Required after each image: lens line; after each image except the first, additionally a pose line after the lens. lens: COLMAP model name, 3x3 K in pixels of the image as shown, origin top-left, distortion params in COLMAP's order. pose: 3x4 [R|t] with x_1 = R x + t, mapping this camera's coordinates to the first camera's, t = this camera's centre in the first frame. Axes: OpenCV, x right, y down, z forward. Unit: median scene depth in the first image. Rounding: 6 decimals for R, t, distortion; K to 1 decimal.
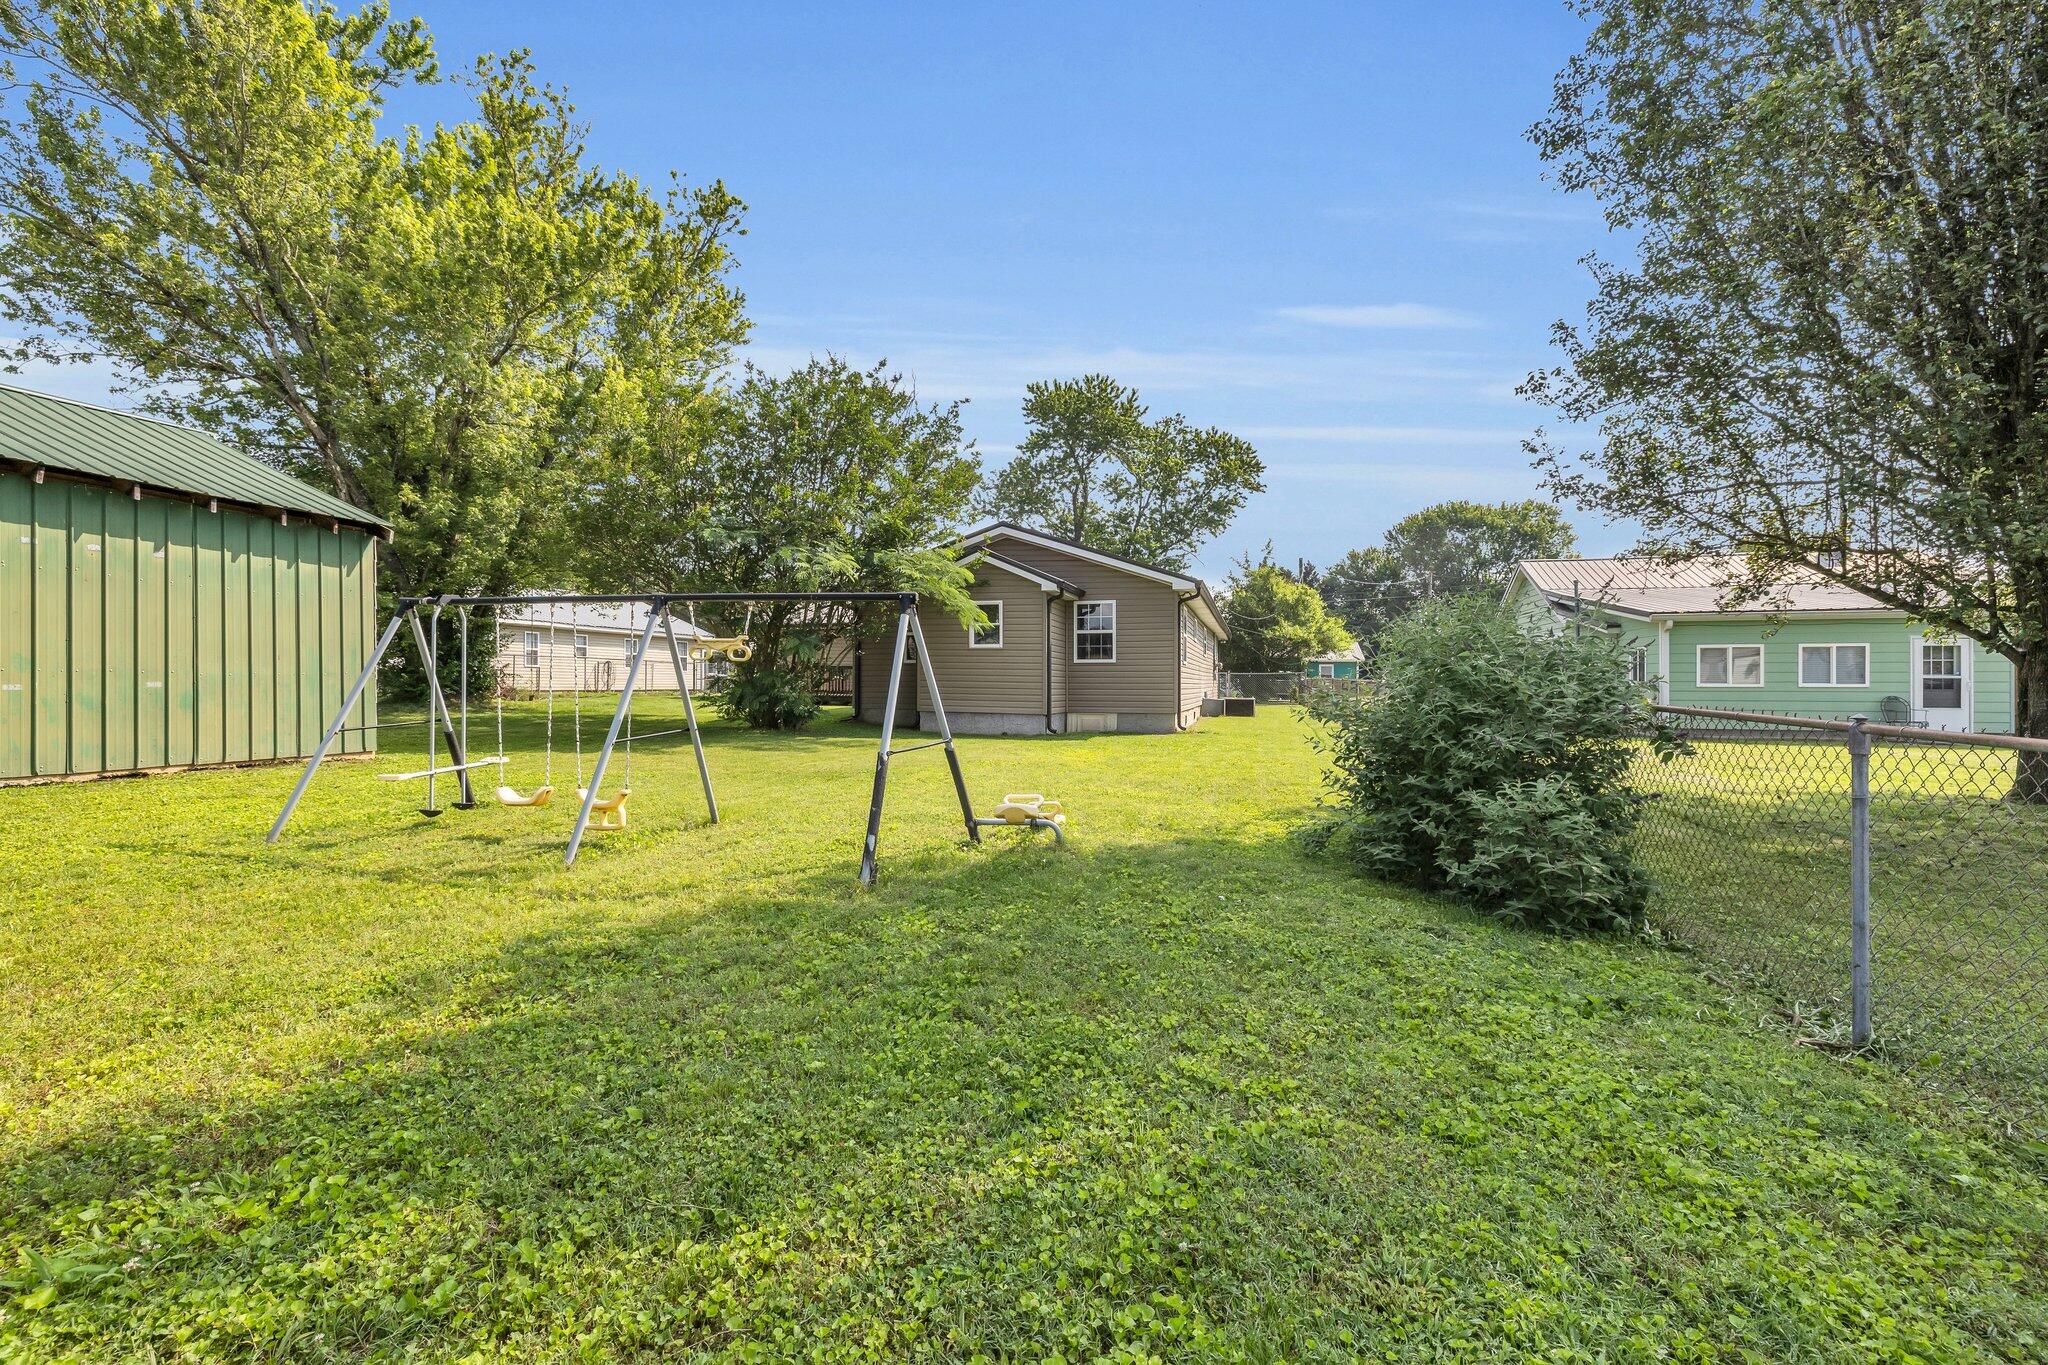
lens RADIAL K [[857.7, 0, 1024.0], [0, 857.7, 682.5], [0, 0, 1]] dist [-0.000888, -0.000045]
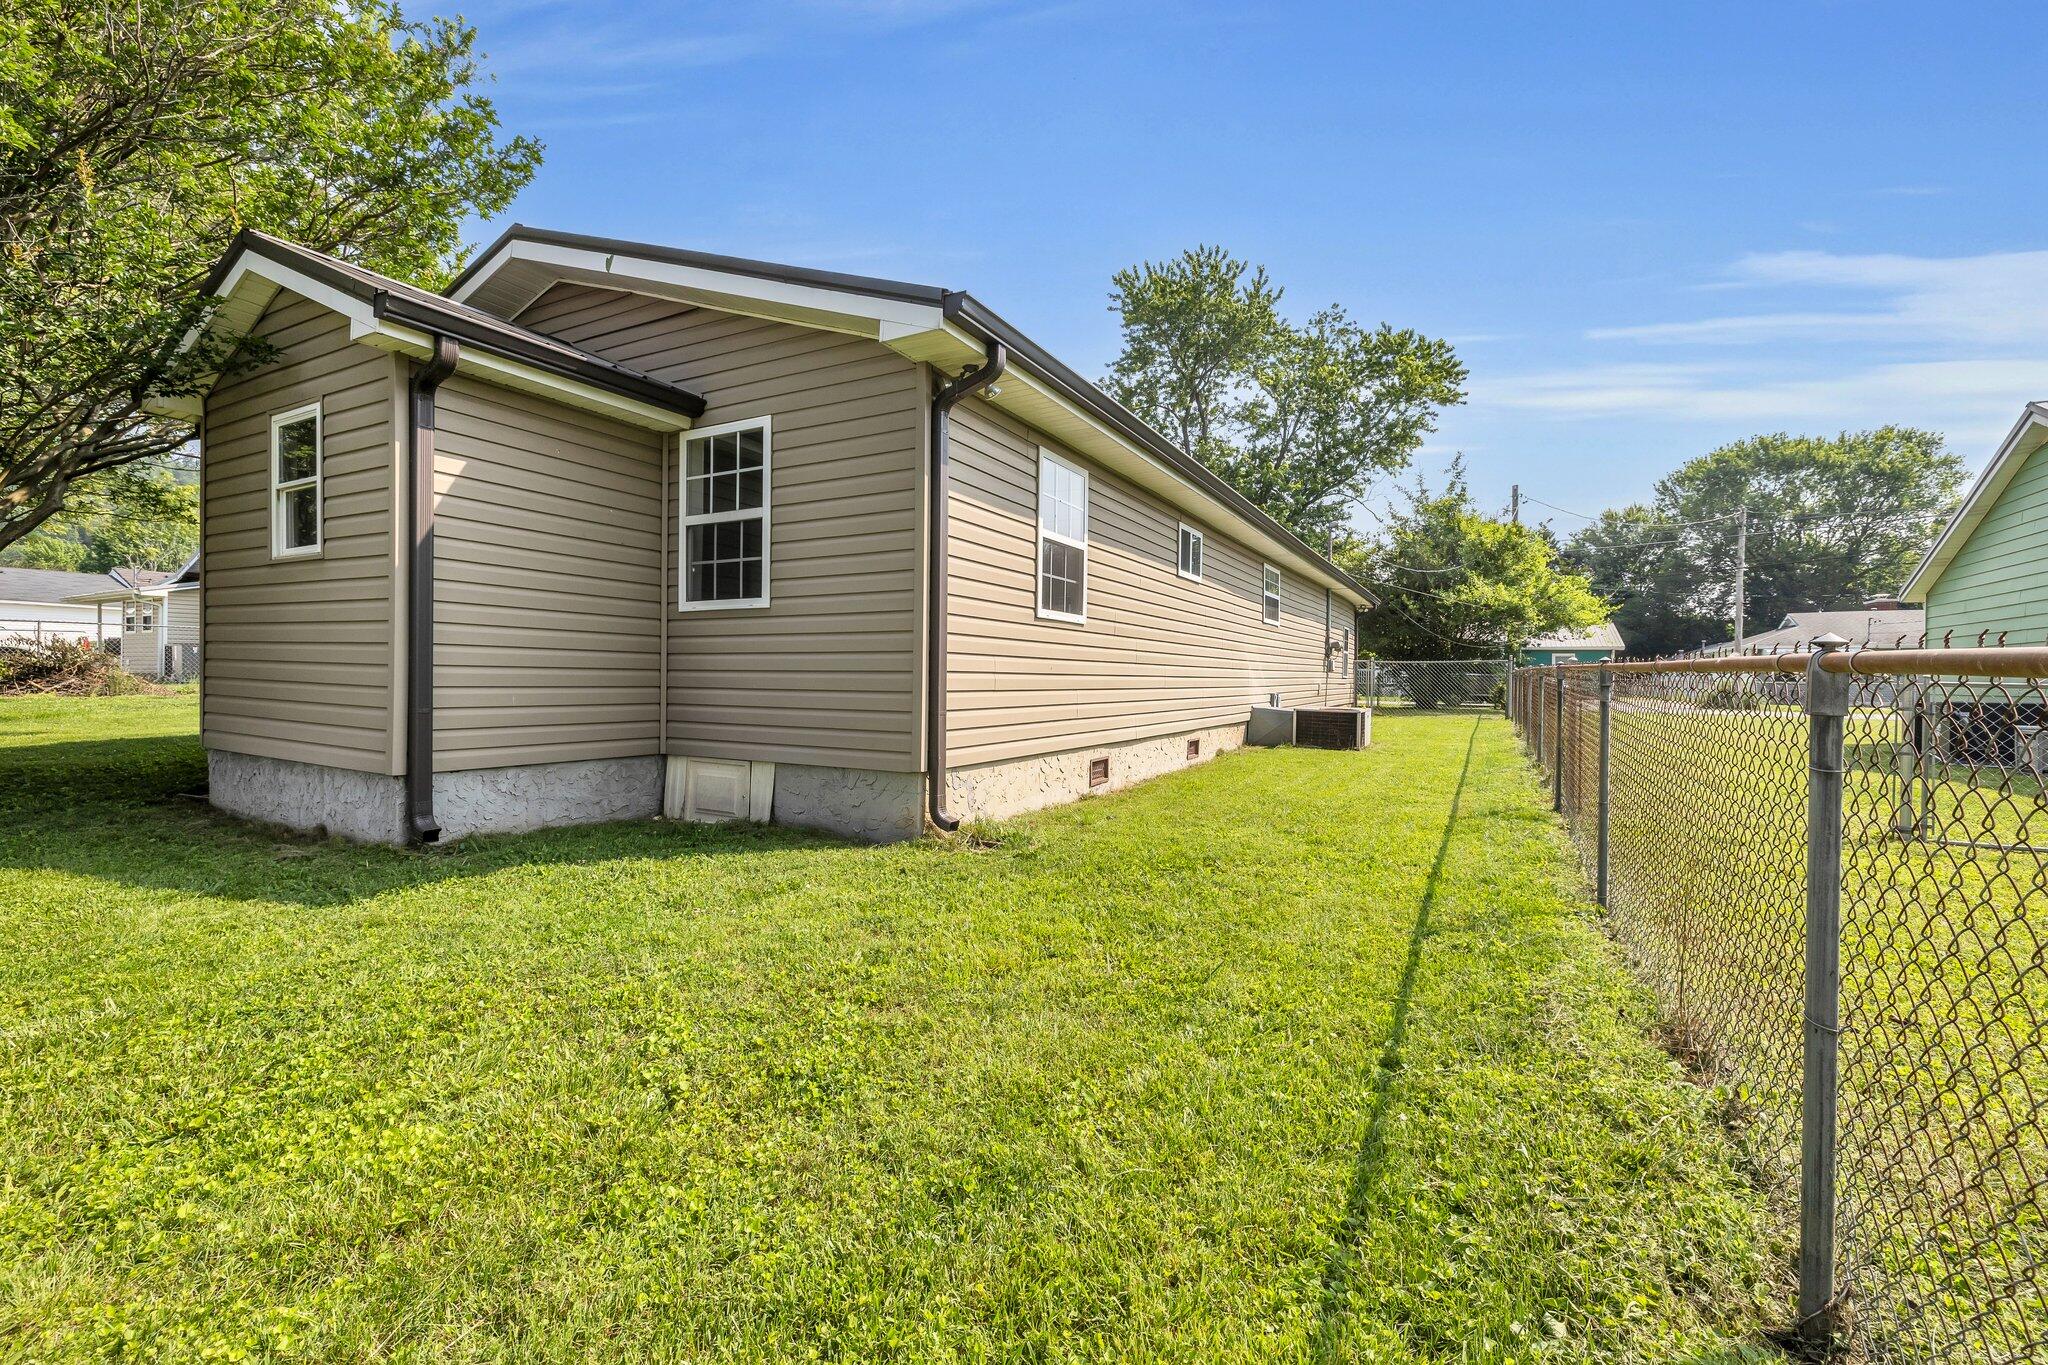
lens RADIAL K [[857.7, 0, 1024.0], [0, 857.7, 682.5], [0, 0, 1]] dist [-0.000888, -0.000045]
pose [[0.973269, 0.007150, -0.229558, 0.092642], [-0.005744, 0.999960, 0.006794, 0.000789], [0.229597, -0.005294, 0.973271, 0.236379]]
